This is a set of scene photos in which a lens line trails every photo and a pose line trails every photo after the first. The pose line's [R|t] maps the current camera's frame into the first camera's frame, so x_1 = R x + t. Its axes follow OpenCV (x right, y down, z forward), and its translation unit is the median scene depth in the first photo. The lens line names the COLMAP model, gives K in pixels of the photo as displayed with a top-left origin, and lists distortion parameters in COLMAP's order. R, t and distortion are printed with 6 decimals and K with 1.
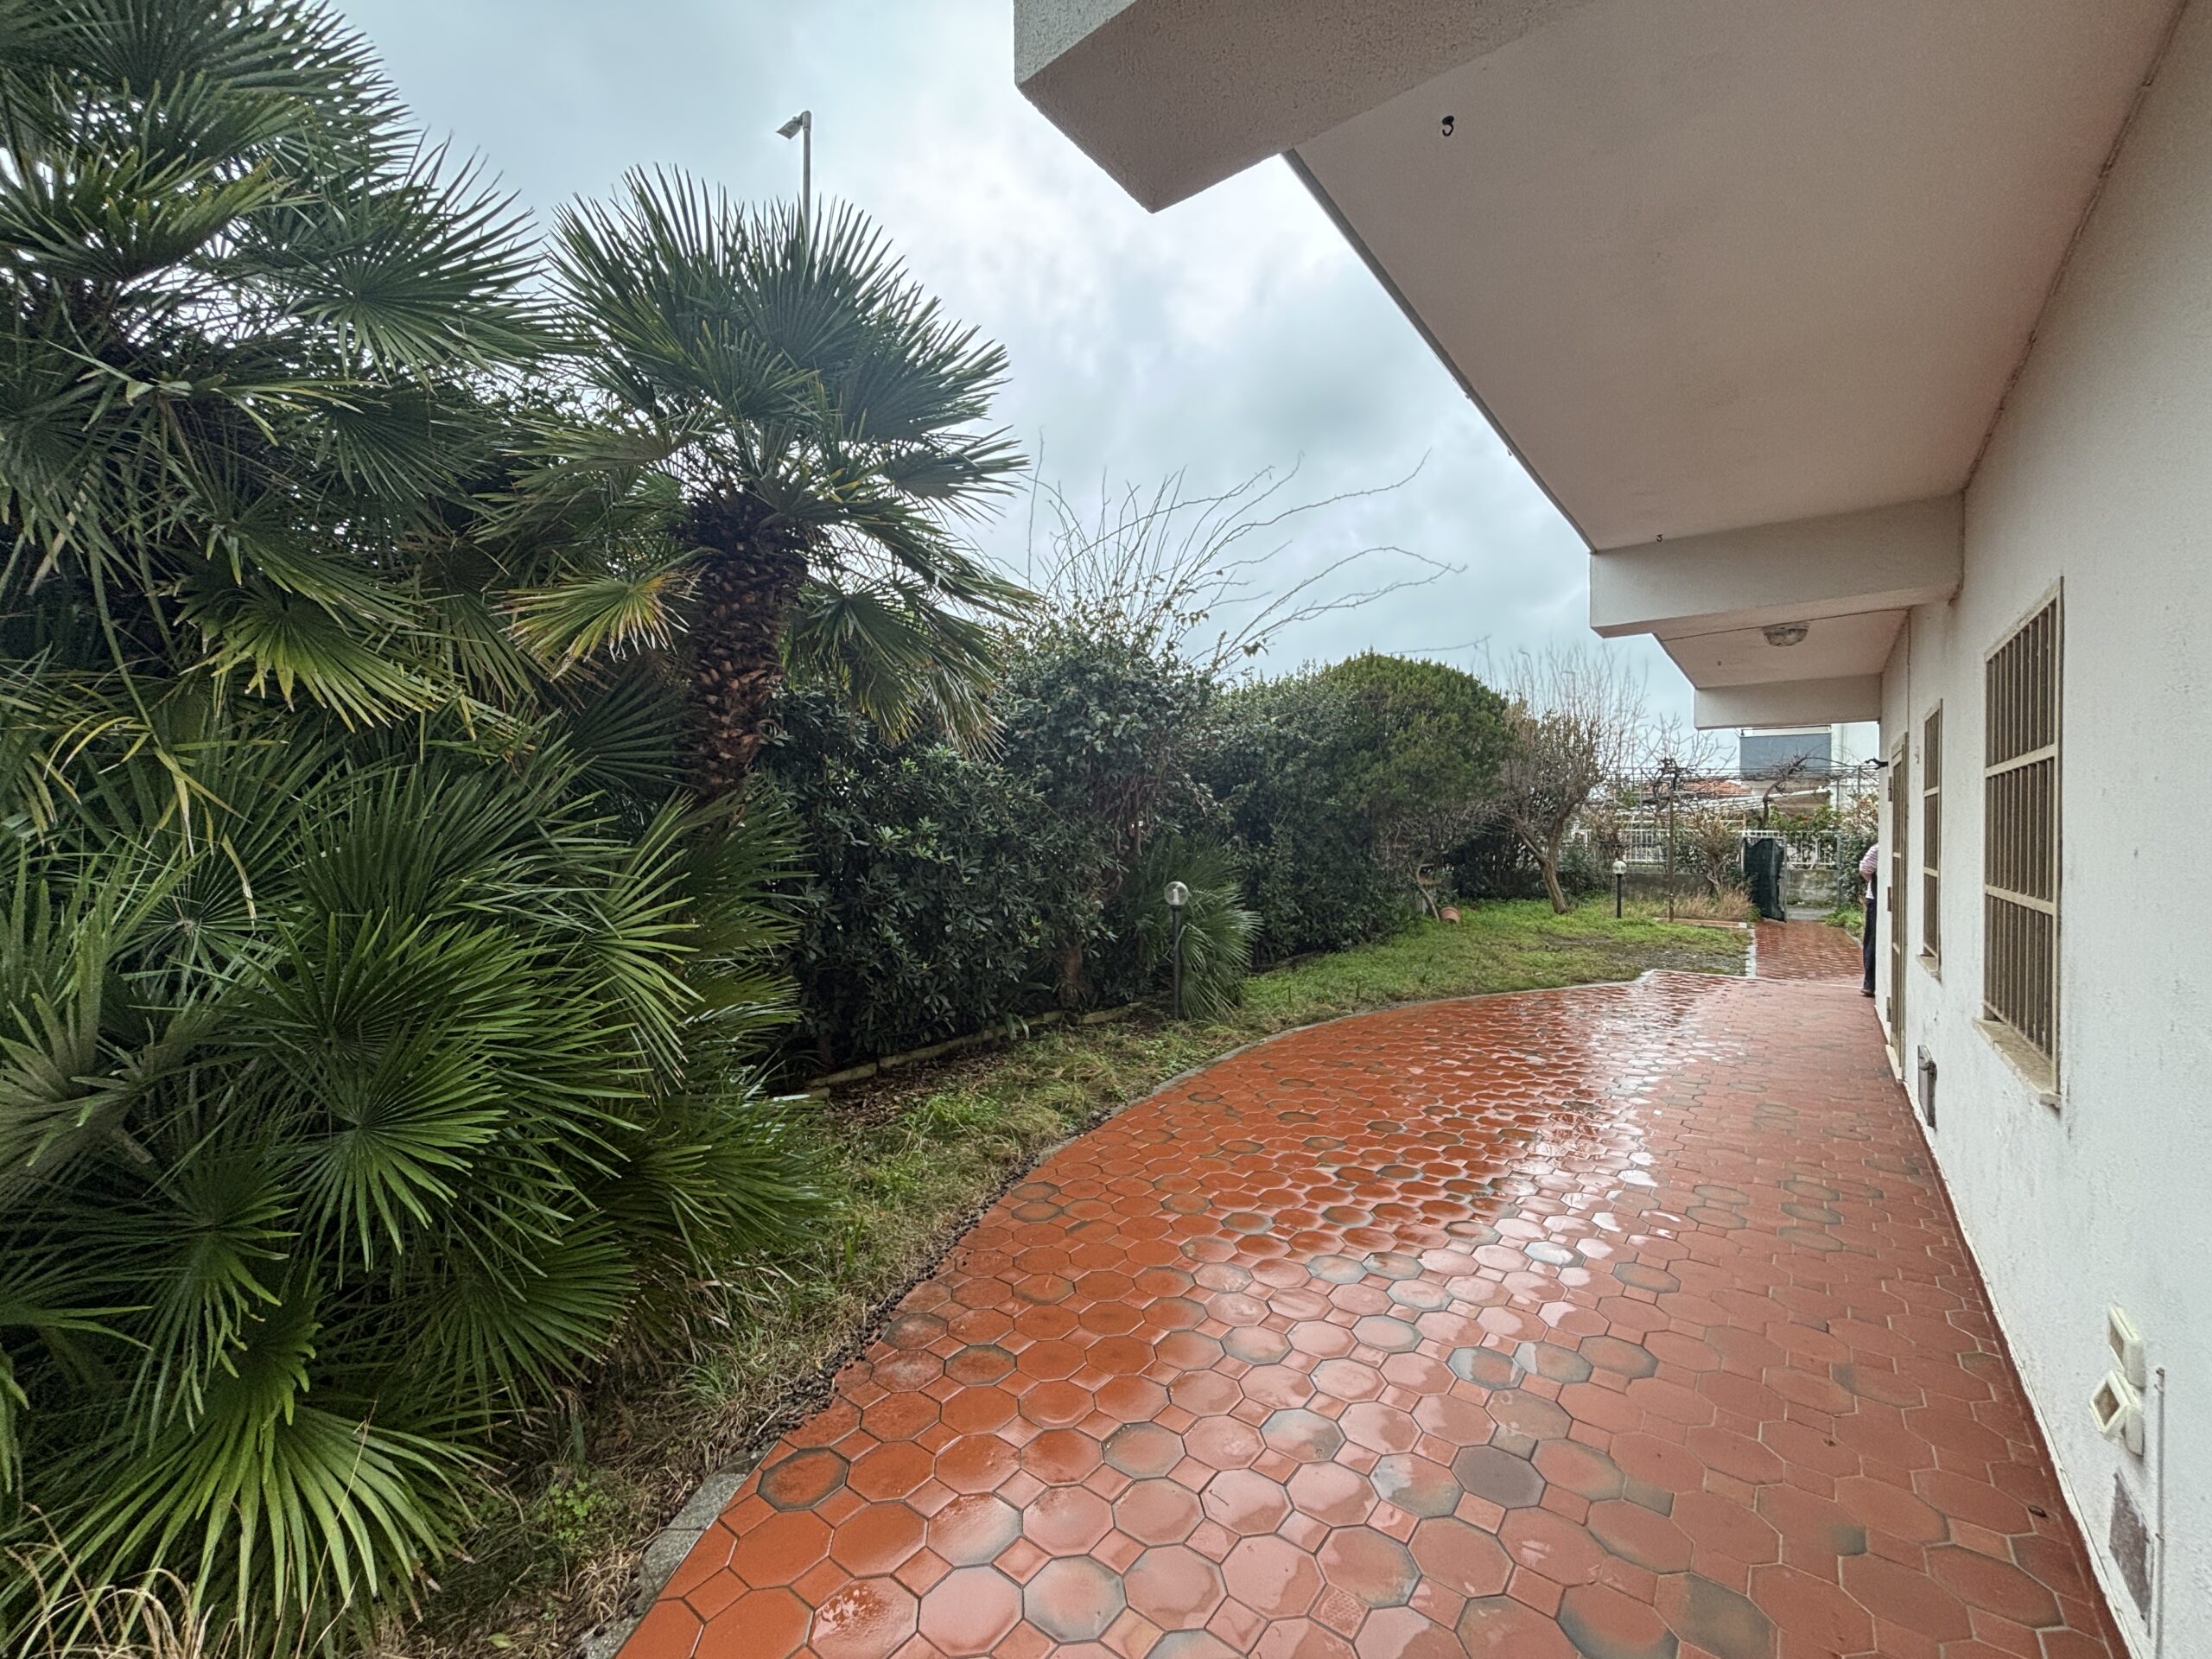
lens RADIAL K [[888.7, 0, 1109.4], [0, 888.7, 825.7], [0, 0, 1]] dist [-0.001052, 0.000109]
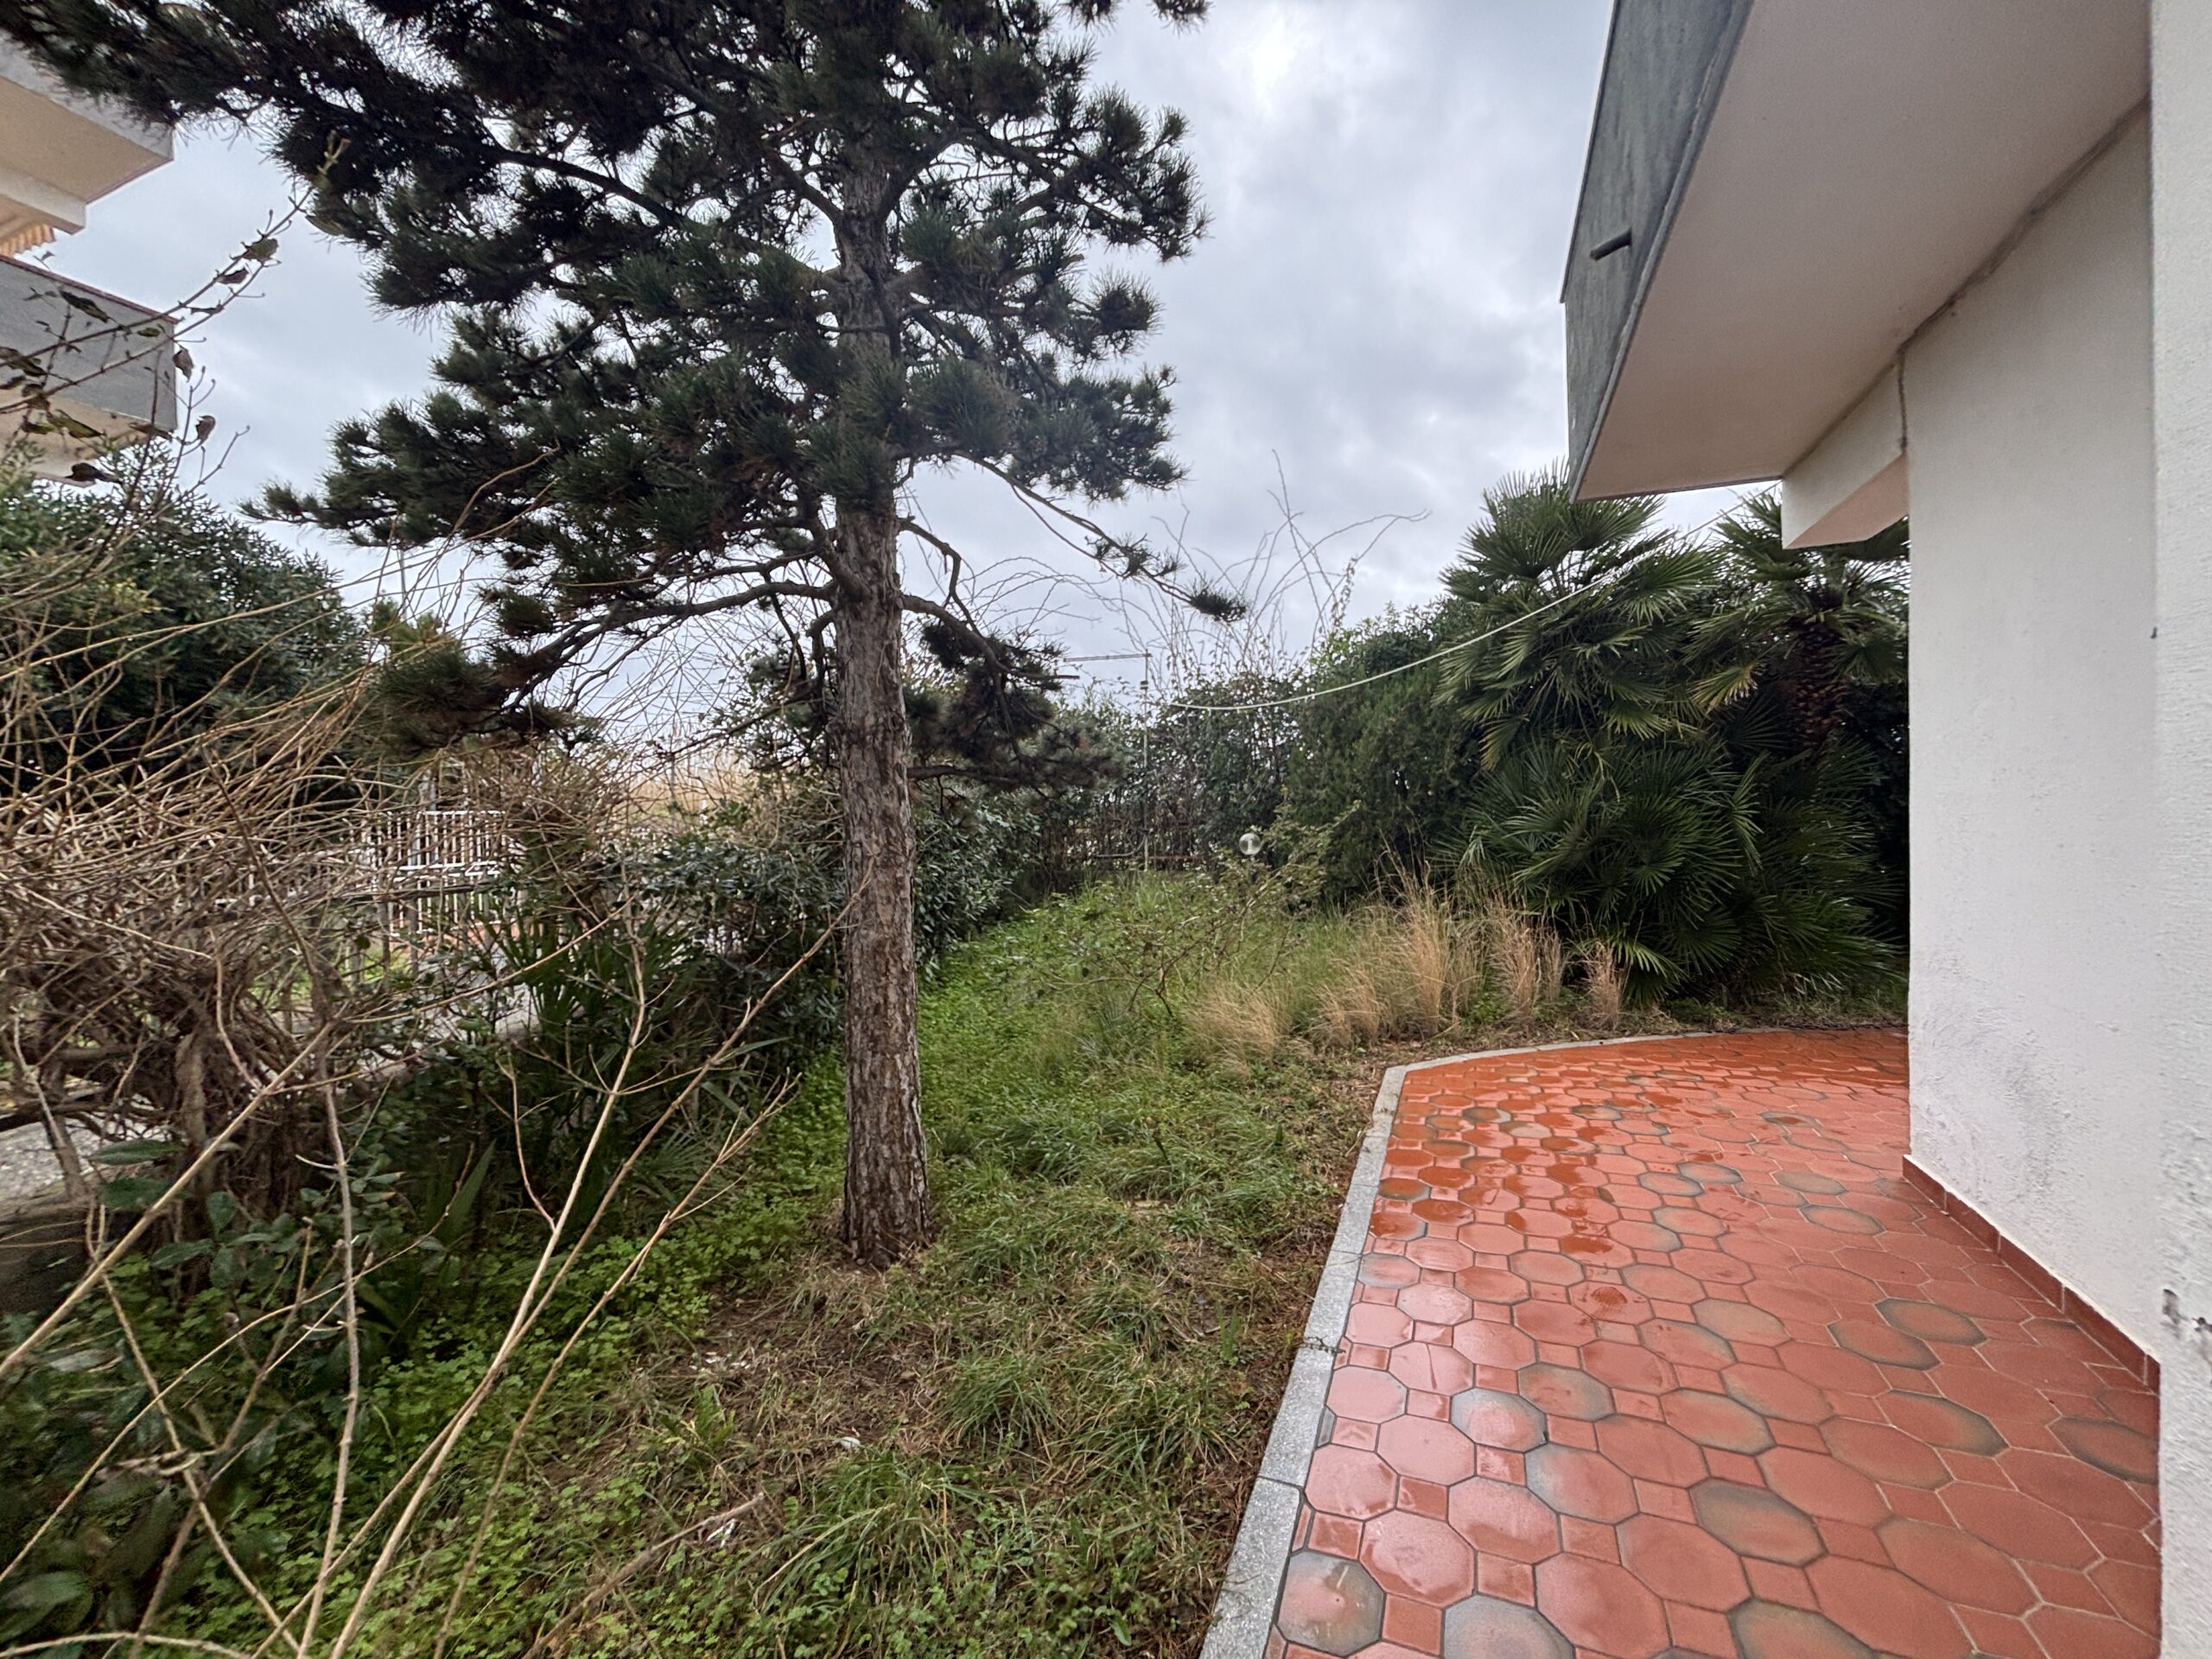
lens RADIAL K [[888.7, 0, 1106.8], [0, 888.7, 834.0], [0, 0, 1]] dist [-0.001052, 0.000109]
pose [[0.263463, 0.018733, -0.964488, 1.523304], [0.045670, 0.998448, 0.031868, 0.031001], [0.963588, -0.052445, 0.262199, -1.509211]]
